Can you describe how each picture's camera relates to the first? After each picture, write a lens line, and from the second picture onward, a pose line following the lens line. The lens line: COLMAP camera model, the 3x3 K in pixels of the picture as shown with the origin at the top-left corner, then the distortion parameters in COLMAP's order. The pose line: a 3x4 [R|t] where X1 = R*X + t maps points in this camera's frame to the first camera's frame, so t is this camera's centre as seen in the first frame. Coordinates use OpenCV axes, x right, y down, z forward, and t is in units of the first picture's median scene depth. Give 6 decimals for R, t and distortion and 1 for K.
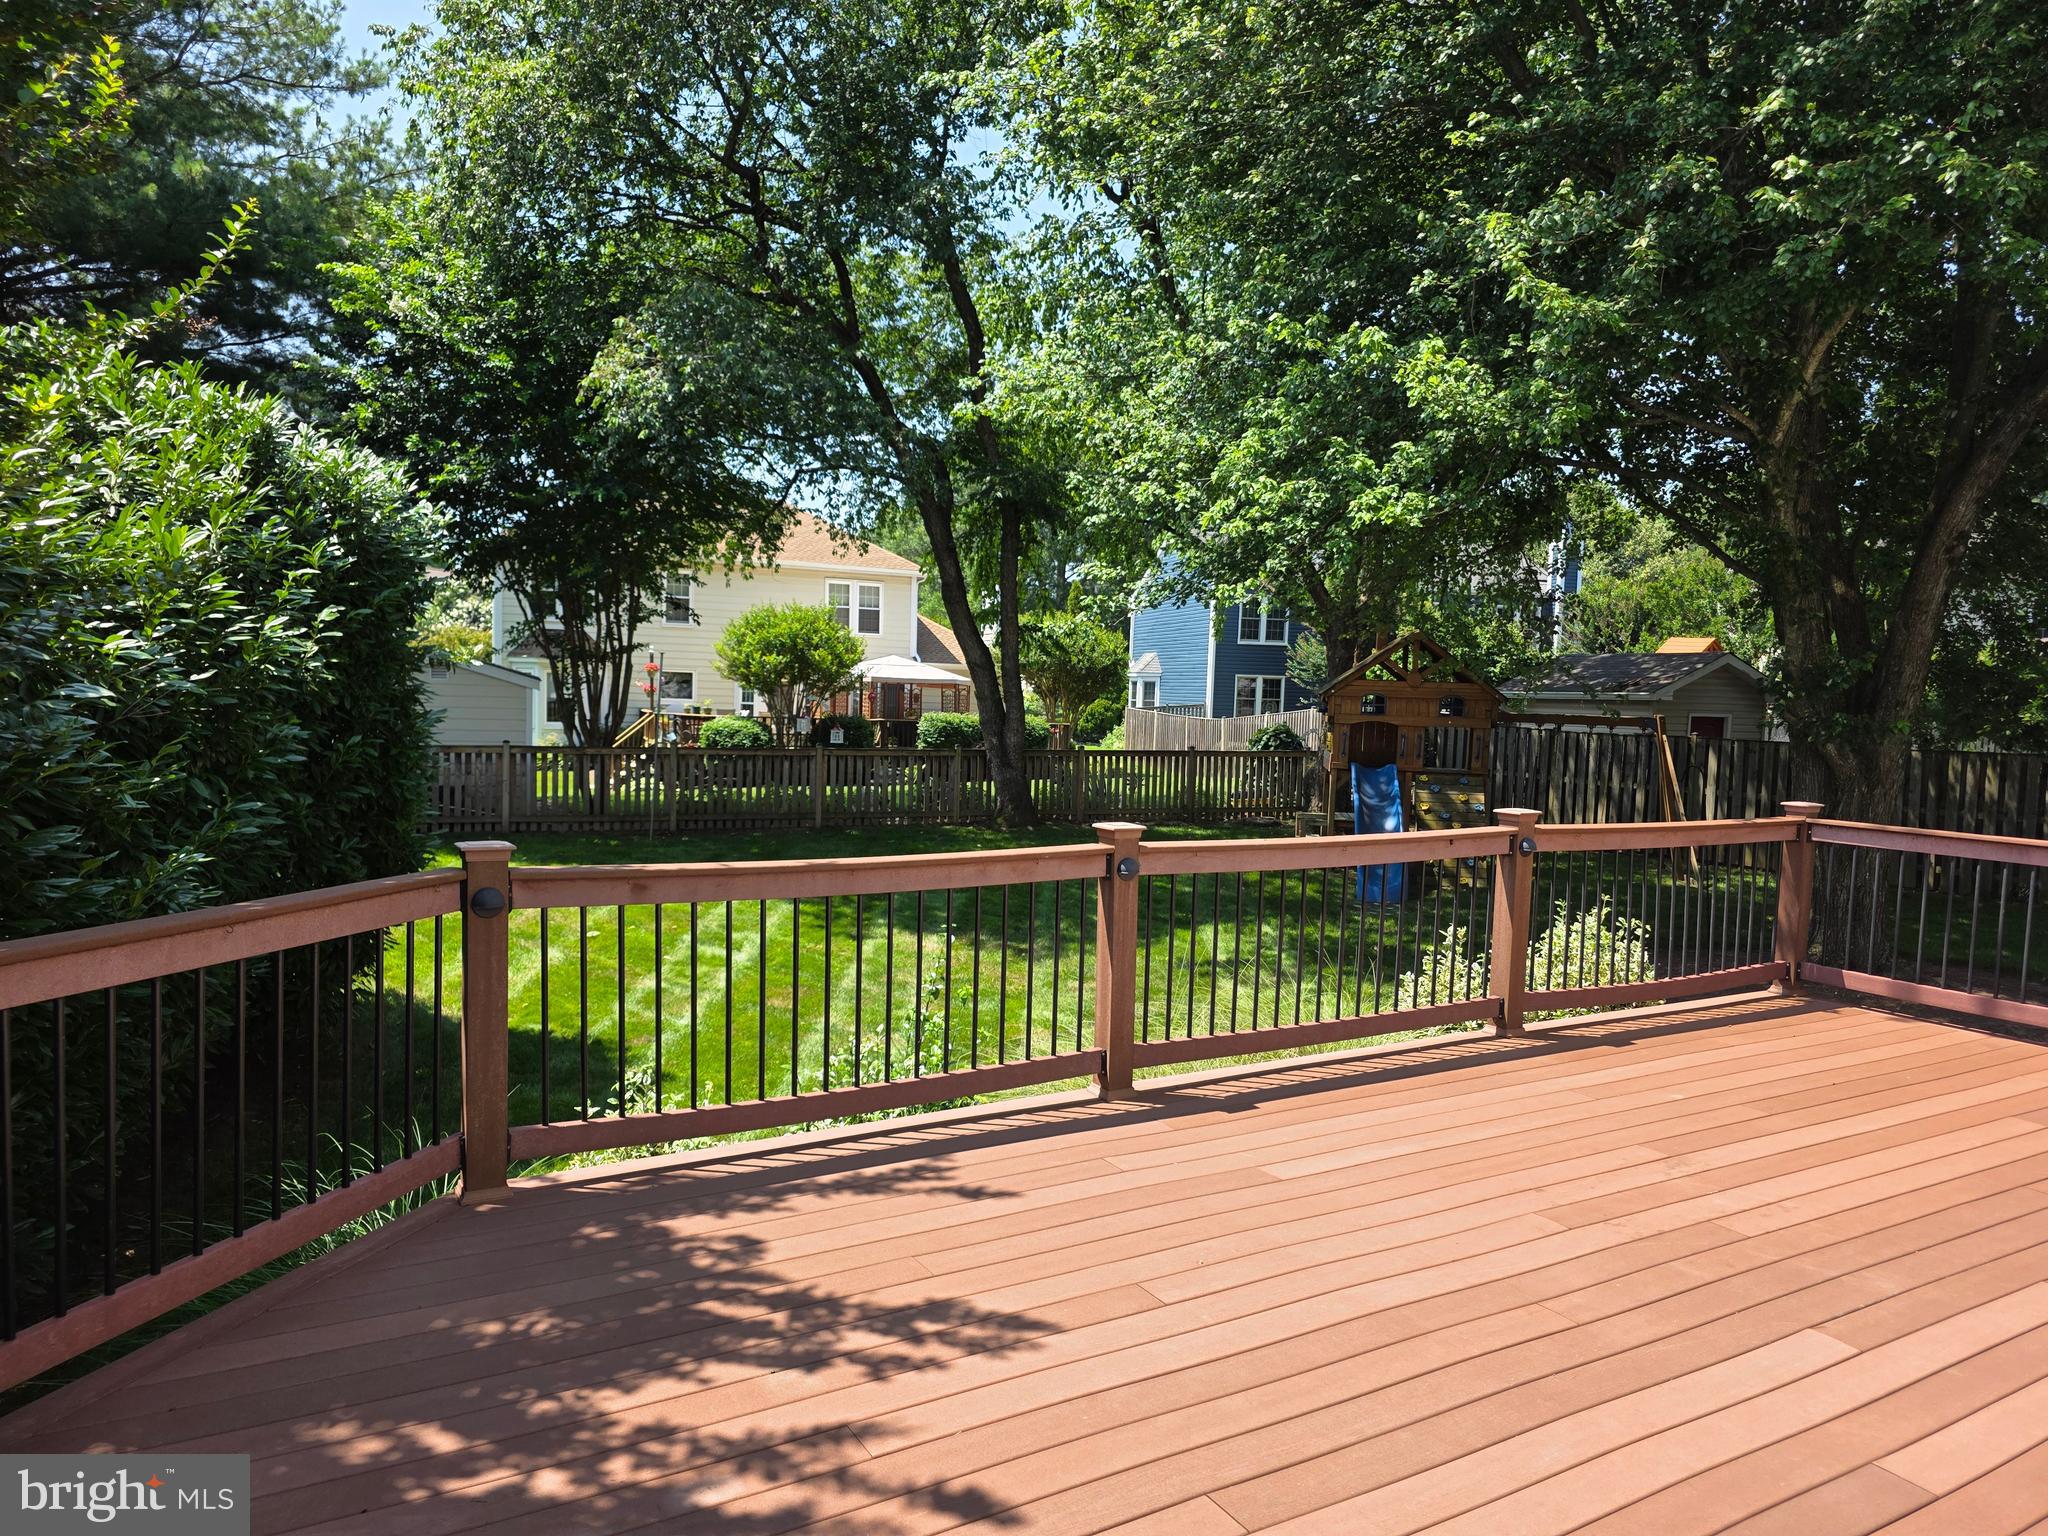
lens RADIAL K [[1370.6, 0, 1024.3], [0, 1370.6, 797.3], [0, 0, 1]] dist [0.076485, -0.073174]
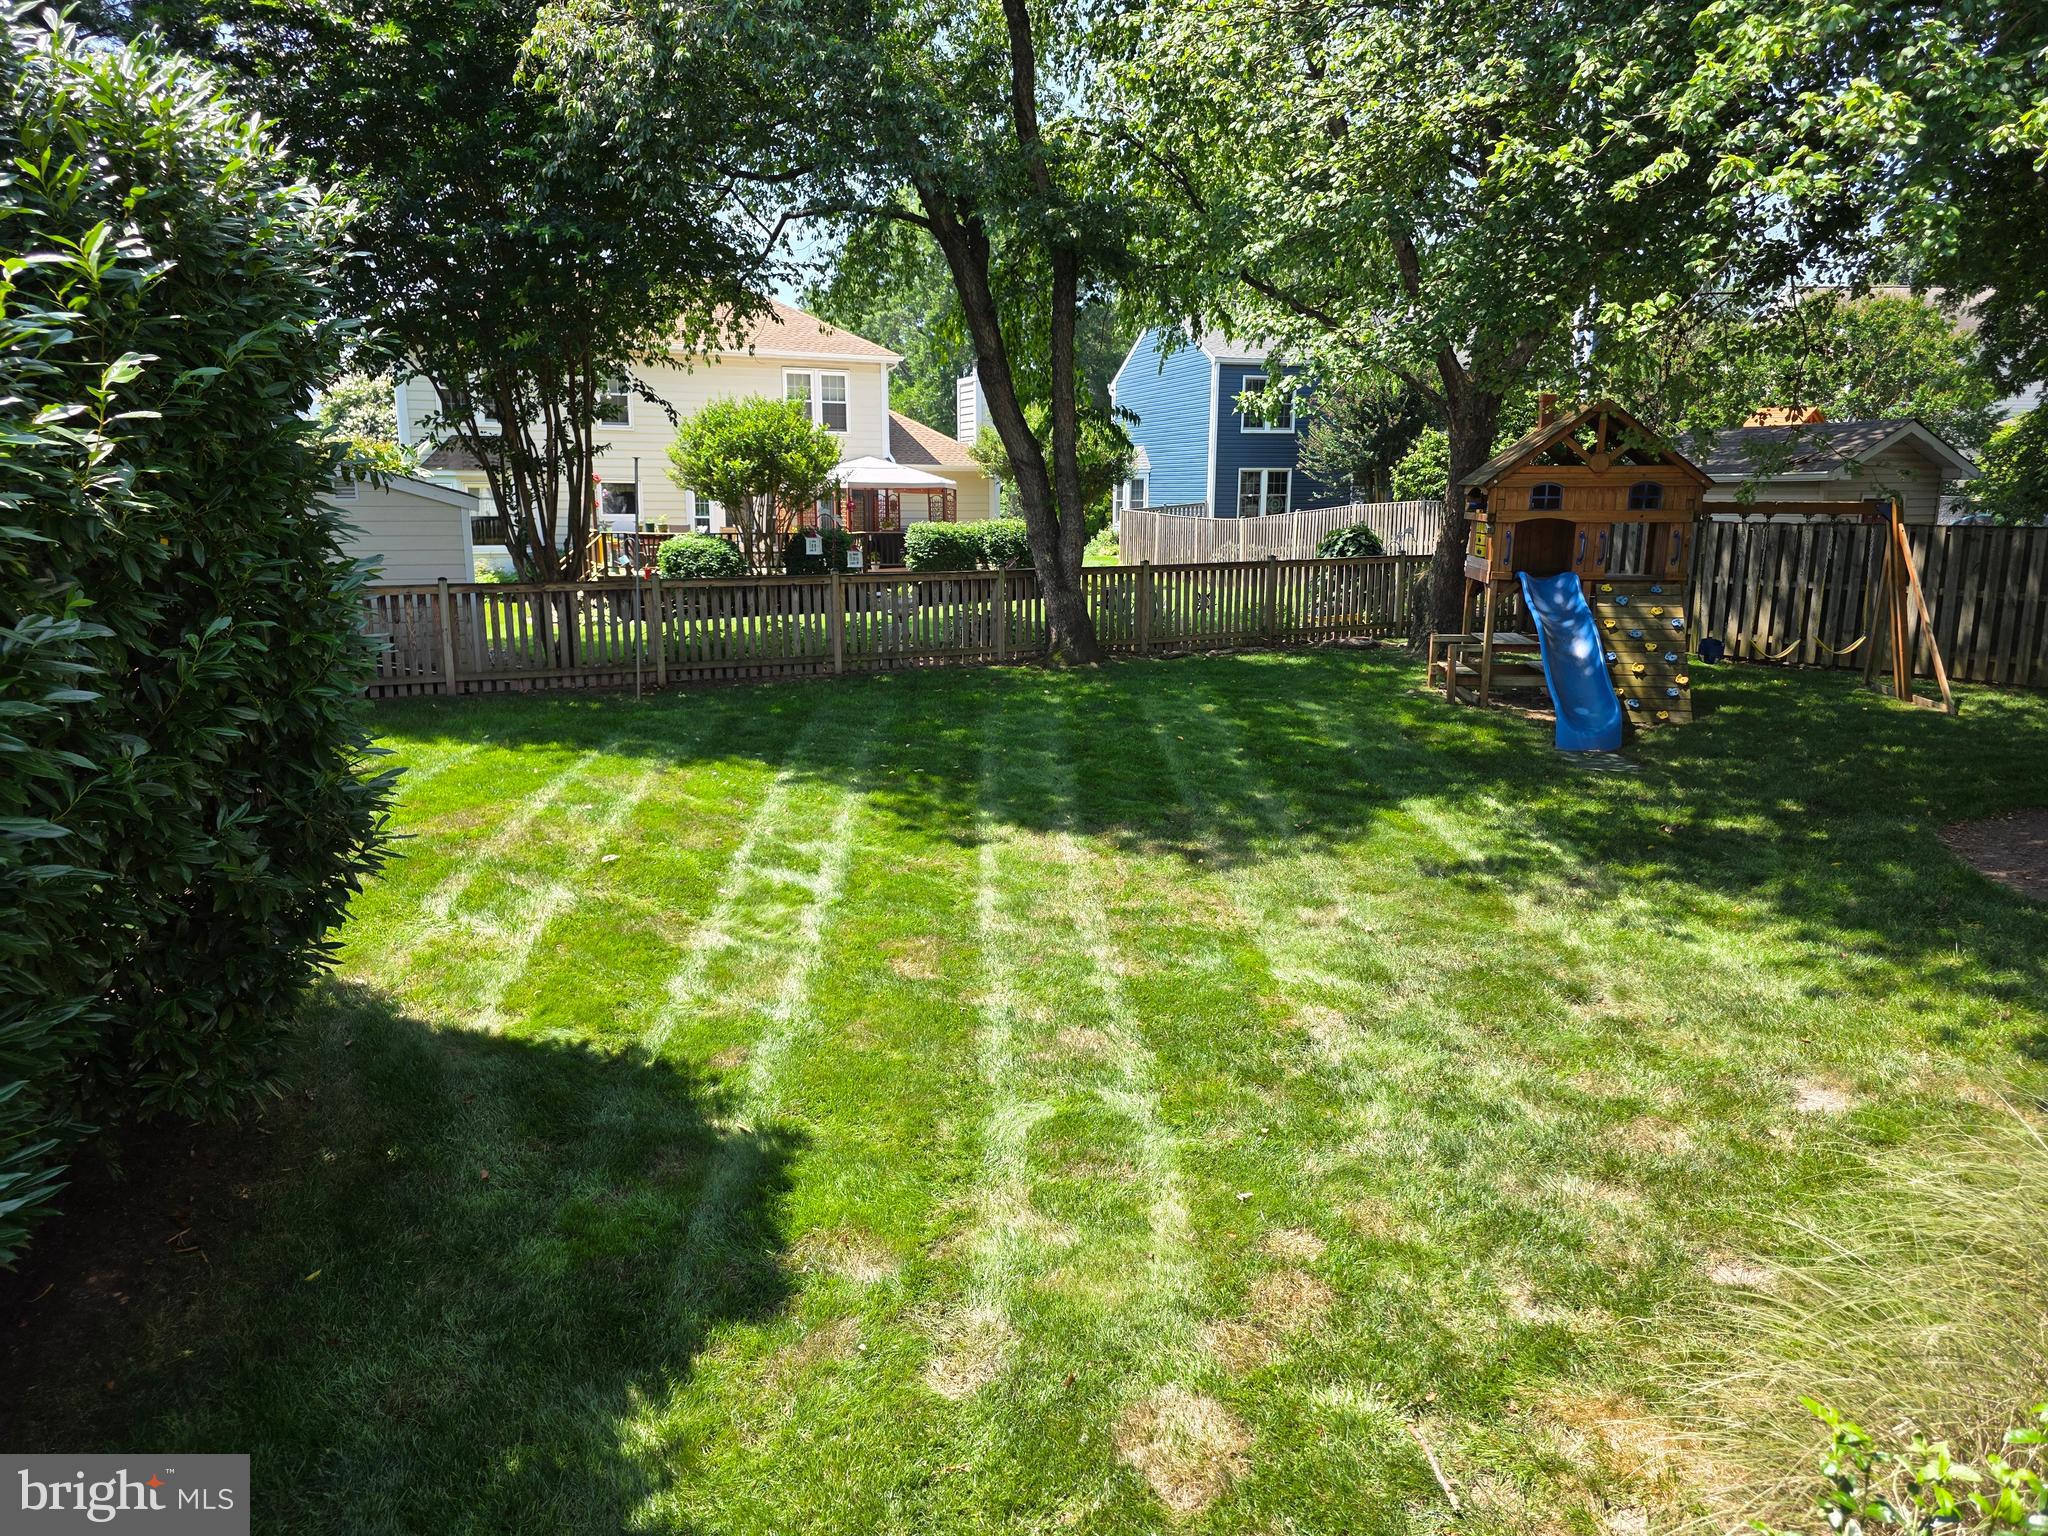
lens RADIAL K [[1370.6, 0, 1044.7], [0, 1370.6, 782.2], [0, 0, 1]] dist [0.076485, -0.073174]
pose [[0.997468, -0.041927, 0.057449, -0.078613], [0.034116, 0.990827, 0.130758, -0.015983], [-0.062404, -0.128467, 0.989748, 0.174823]]
